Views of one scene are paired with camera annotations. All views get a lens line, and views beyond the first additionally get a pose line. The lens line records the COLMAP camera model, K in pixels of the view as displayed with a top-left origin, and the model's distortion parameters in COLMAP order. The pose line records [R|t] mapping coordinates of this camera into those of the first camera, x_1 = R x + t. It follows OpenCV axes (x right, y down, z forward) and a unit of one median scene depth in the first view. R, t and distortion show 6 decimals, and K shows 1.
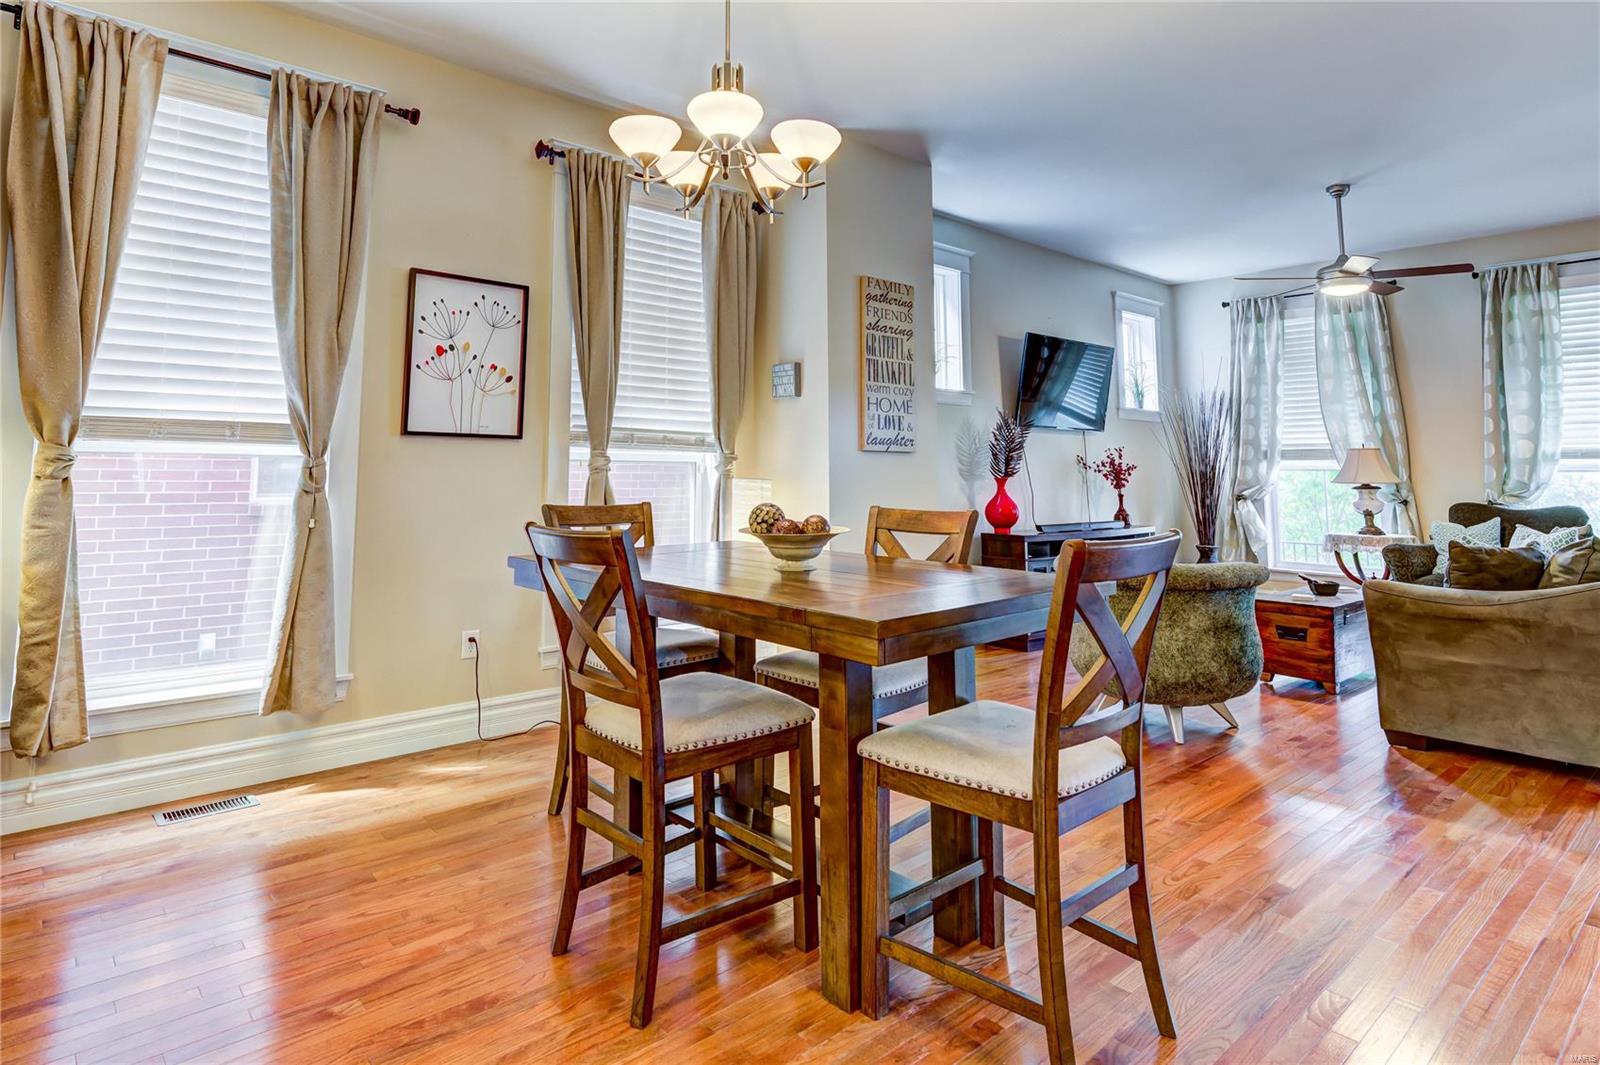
lens RADIAL K [[877.1, 0, 796.4], [0, 877.1, 374.7], [0, 0, 1]] dist [0.005255, 0.000668]
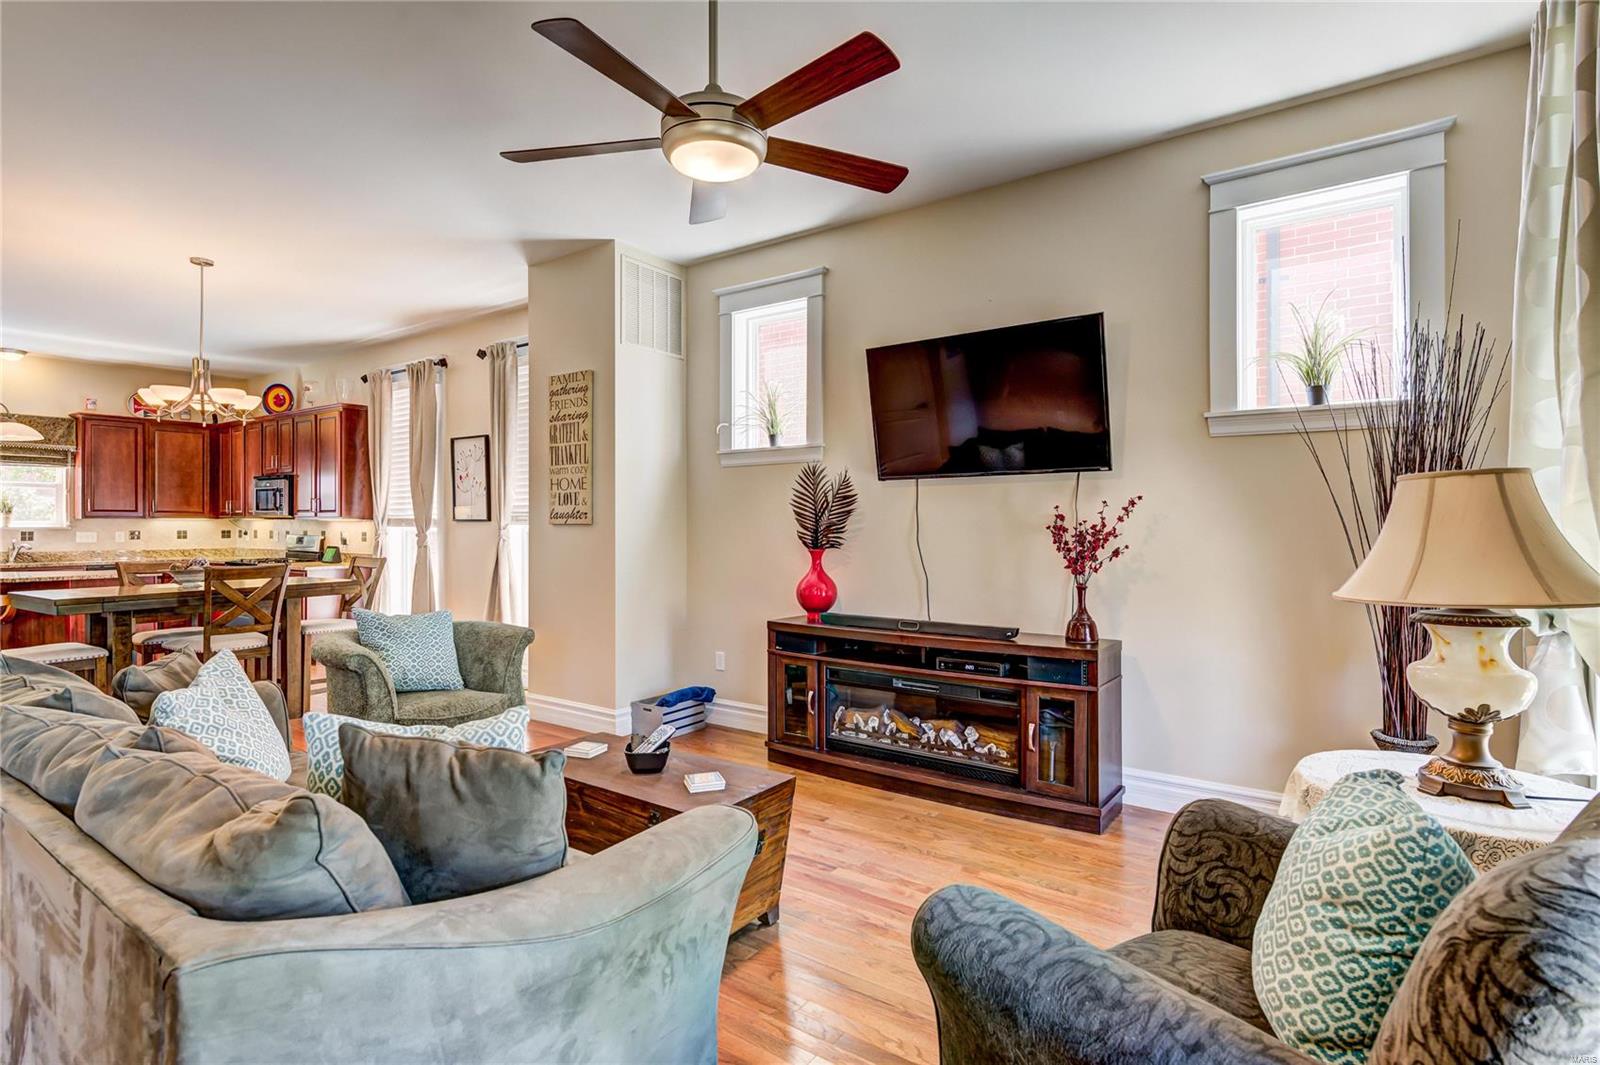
lens RADIAL K [[786.5, 0, 803.0], [0, 786.5, 521.2], [0, 0, 1]] dist [0.002783, -0.000045]
pose [[0.231228, -0.012341, -0.972821, 0.994880], [0.111326, 0.993687, 0.013856, 0.087340], [0.966509, -0.111504, 0.231142, 0.890450]]
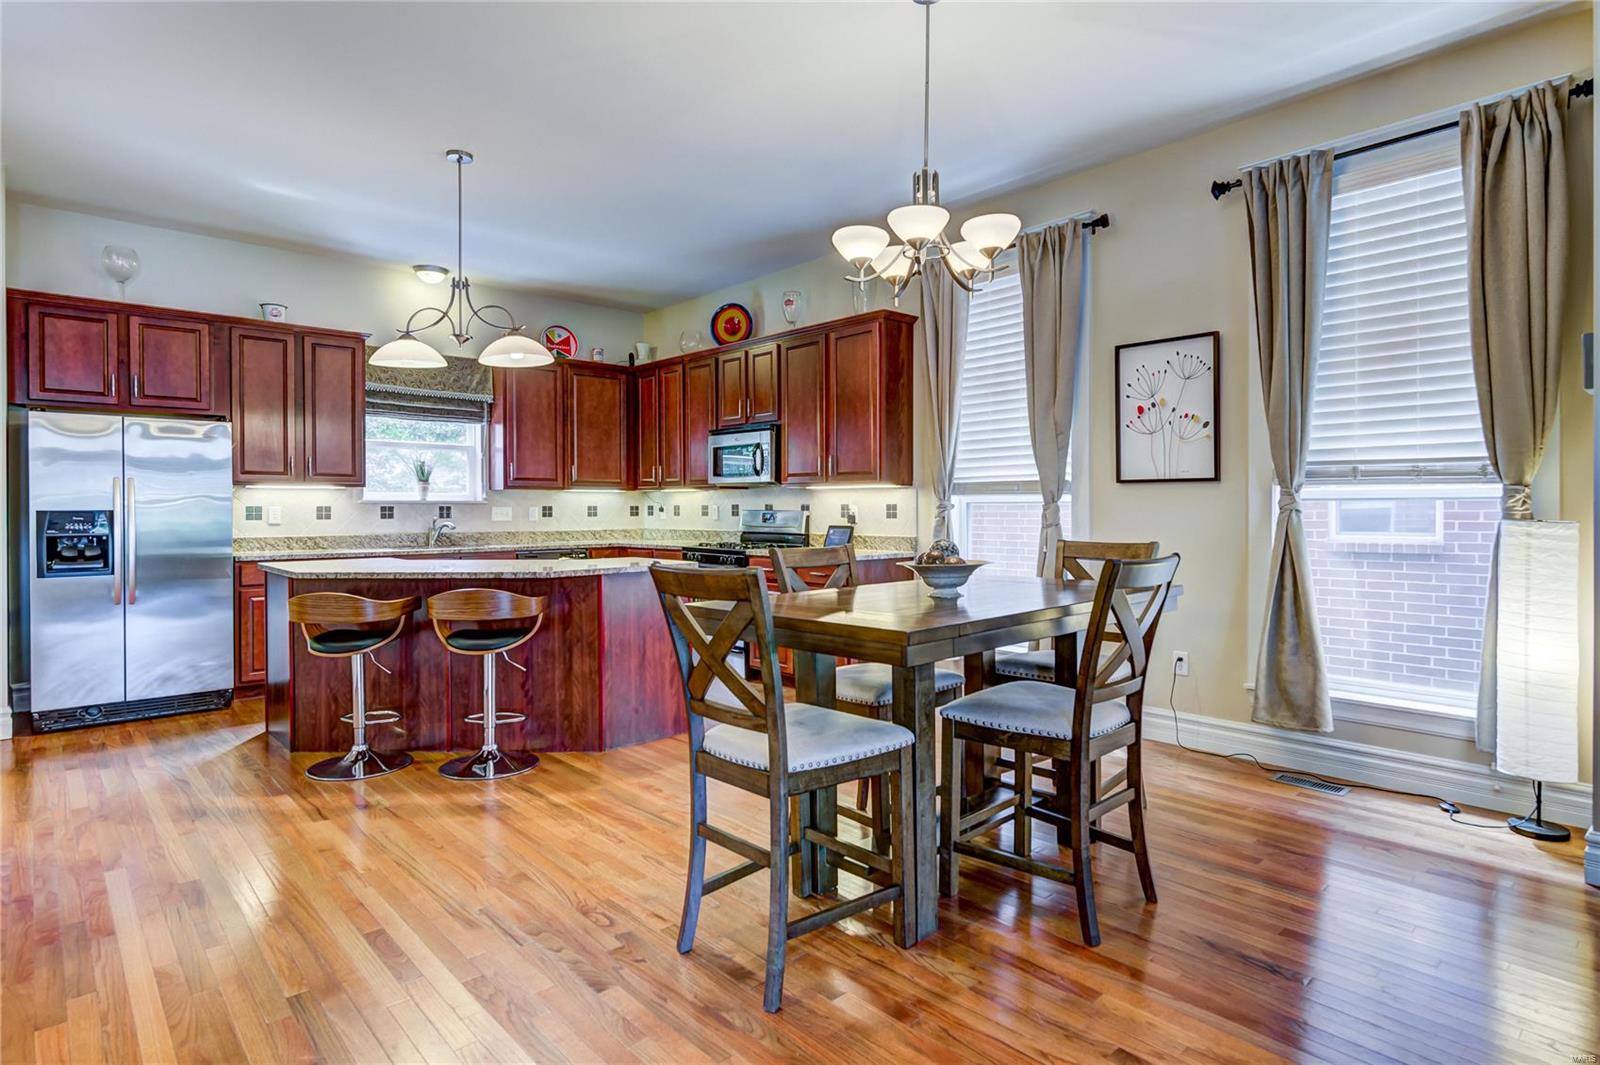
lens RADIAL K [[840.6, 0, 797.4], [0, 840.6, 514.7], [0, 0, 1]] dist [0.001471, 0.001196]
pose [[0.012438, -0.002166, -0.999920, 0.474988], [0.115080, 0.993356, -0.000720, 0.039700], [0.993278, -0.115062, 0.012605, 0.342283]]
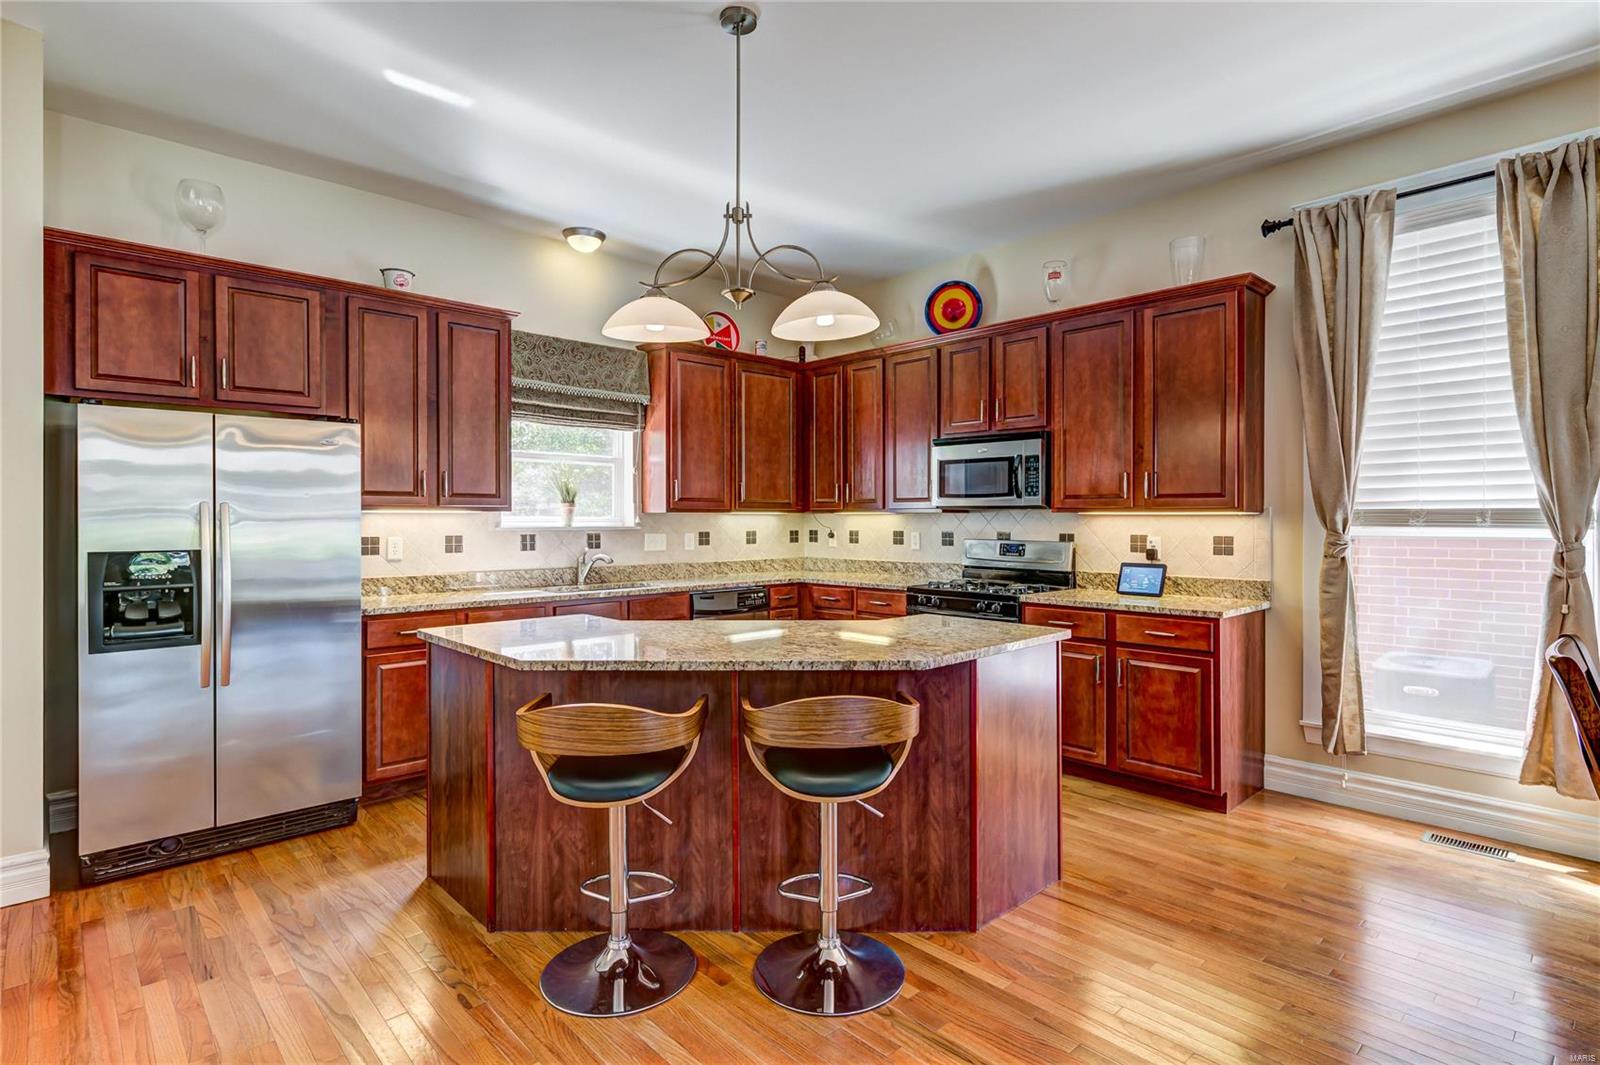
lens RADIAL K [[795.9, 0, 797.0], [0, 795.9, 522.4], [0, 0, 1]] dist [0.004824, -0.000624]
pose [[0.024112, -0.004847, -0.999698, 0.188467], [0.113590, 0.993526, -0.002077, -0.014234], [0.993235, -0.113505, 0.024506, 0.075549]]
